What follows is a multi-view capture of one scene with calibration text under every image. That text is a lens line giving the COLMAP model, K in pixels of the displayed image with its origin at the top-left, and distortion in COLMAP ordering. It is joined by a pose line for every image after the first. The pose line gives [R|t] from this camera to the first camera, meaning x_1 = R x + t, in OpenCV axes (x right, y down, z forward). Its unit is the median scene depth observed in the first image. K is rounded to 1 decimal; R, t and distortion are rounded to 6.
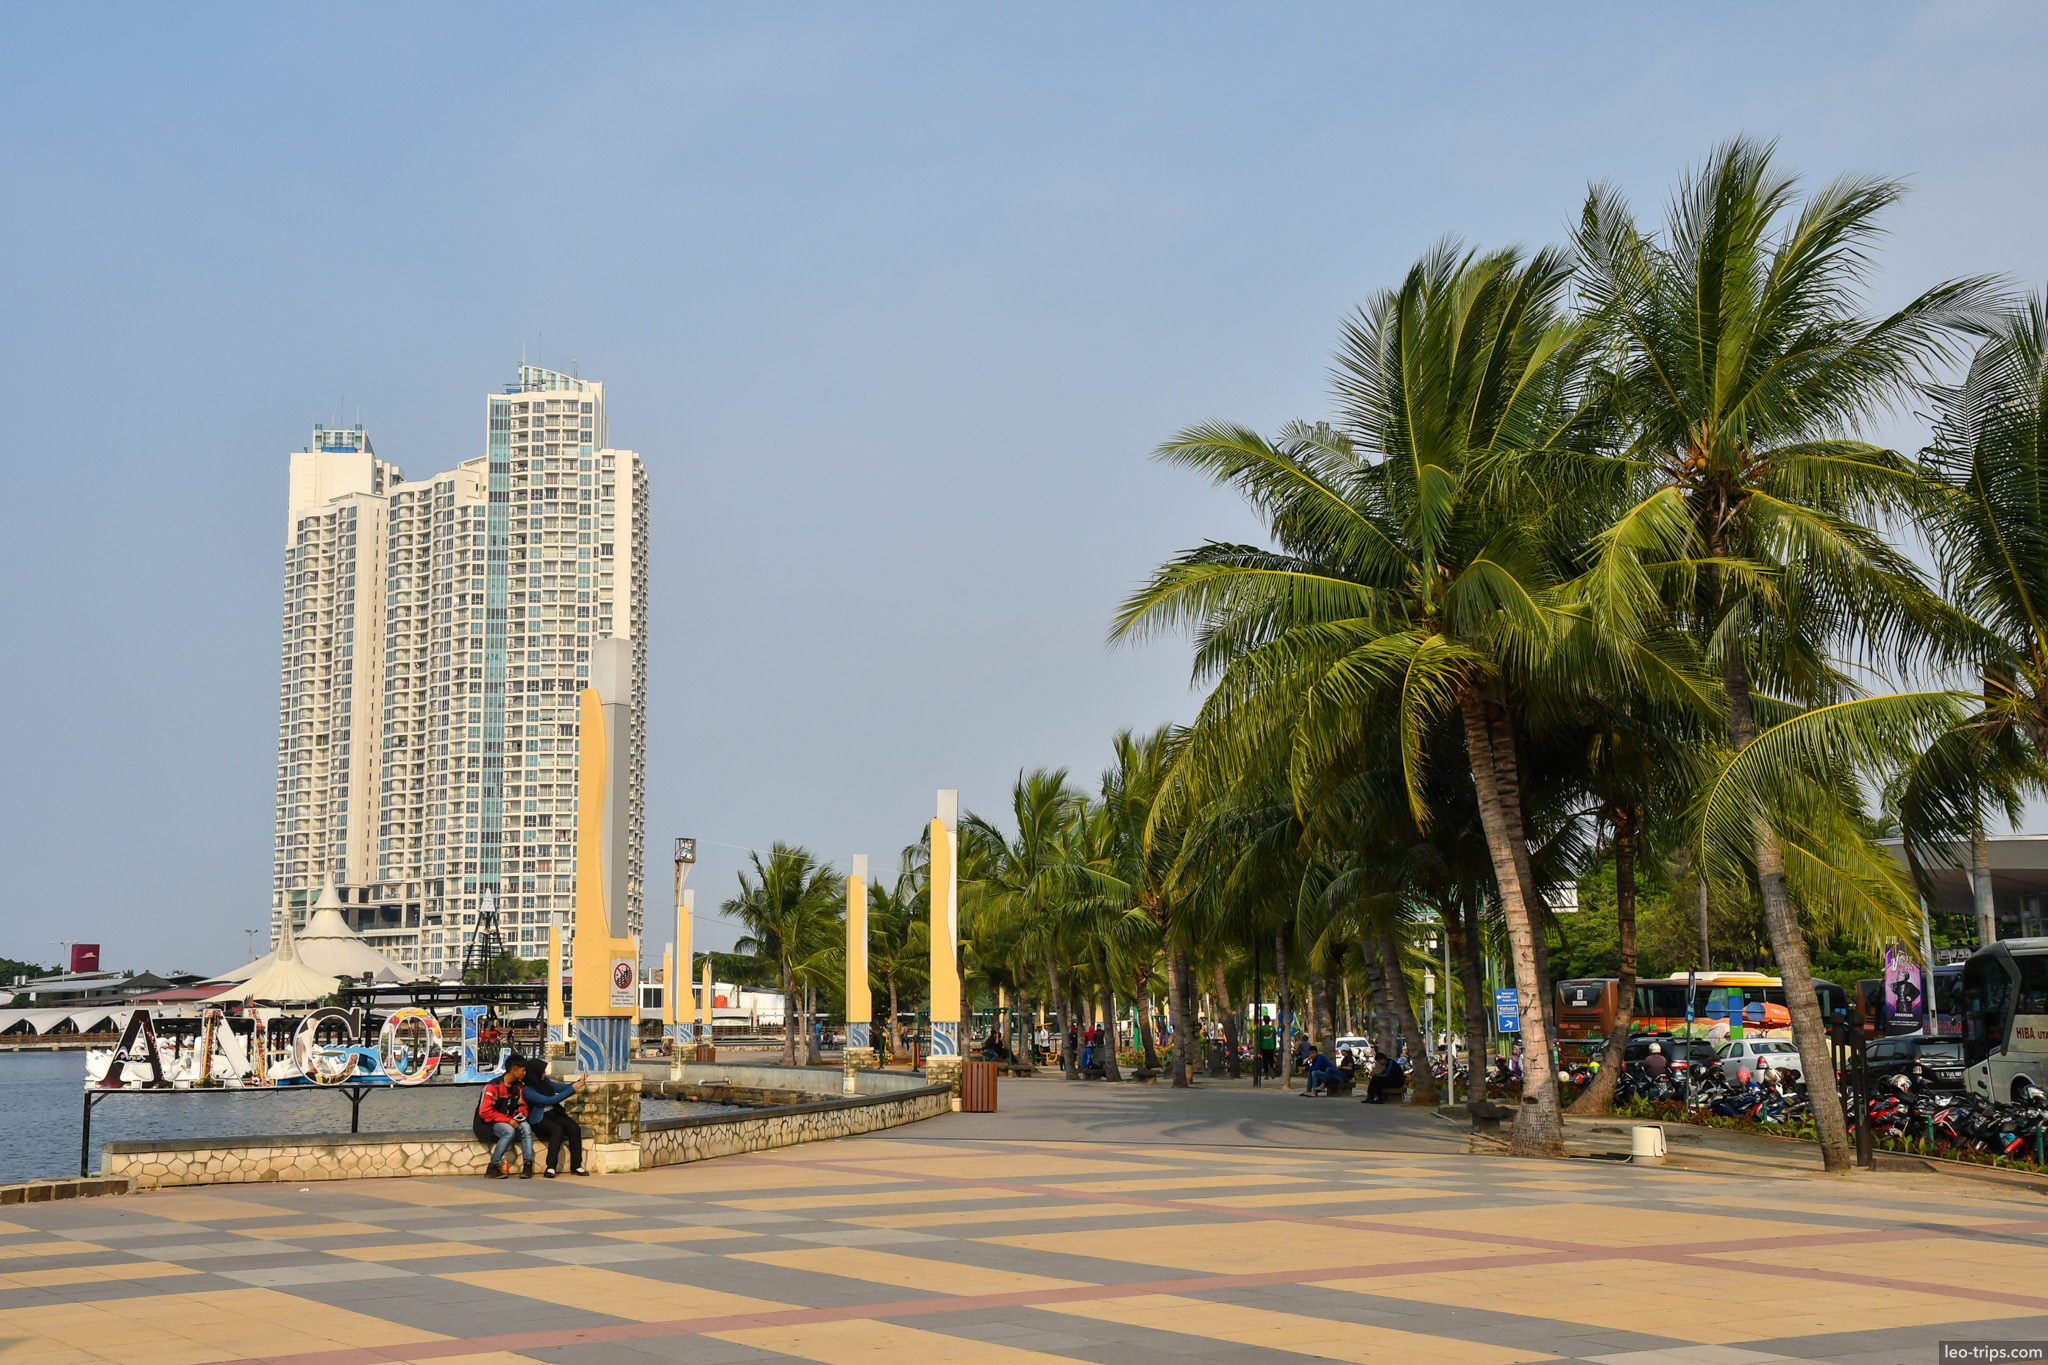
lens RADIAL K [[2378.2, 0, 1019.1], [0, 2378.2, 680.7], [0, 0, 1]] dist [0.137154, 0.000000]
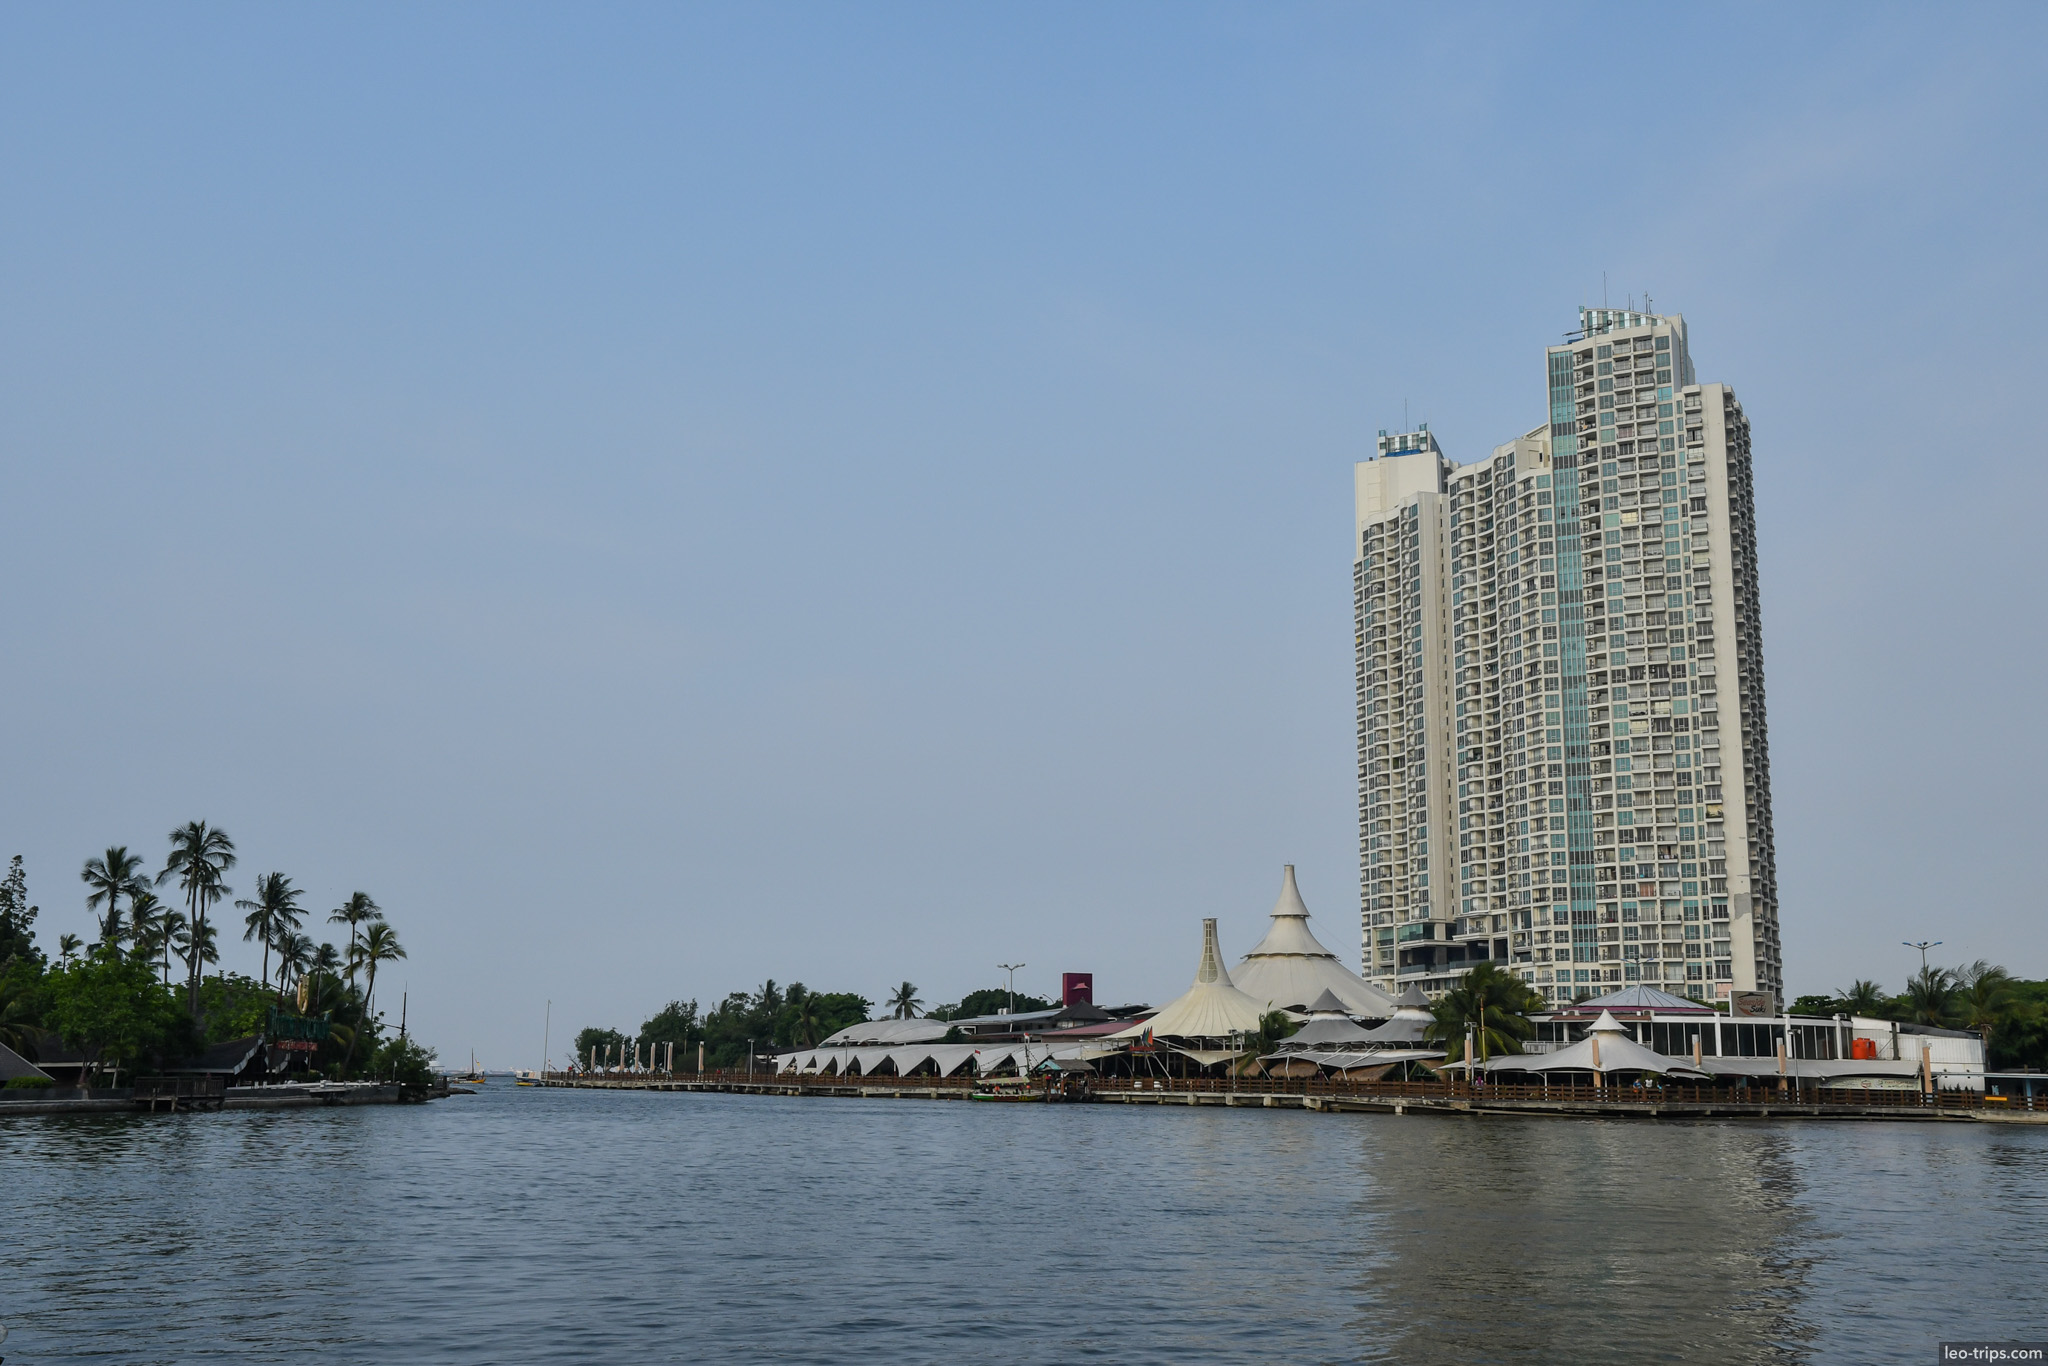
lens RADIAL K [[2124.0, 0, 1019.7], [0, 2124.0, 695.3], [0, 0, 1]] dist [0.068288, 0.000000]
pose [[0.871262, -0.078240, -0.484543, -0.023416], [0.060643, 0.996809, -0.051915, 0.034460], [0.487058, 0.015848, 0.873226, 0.239685]]
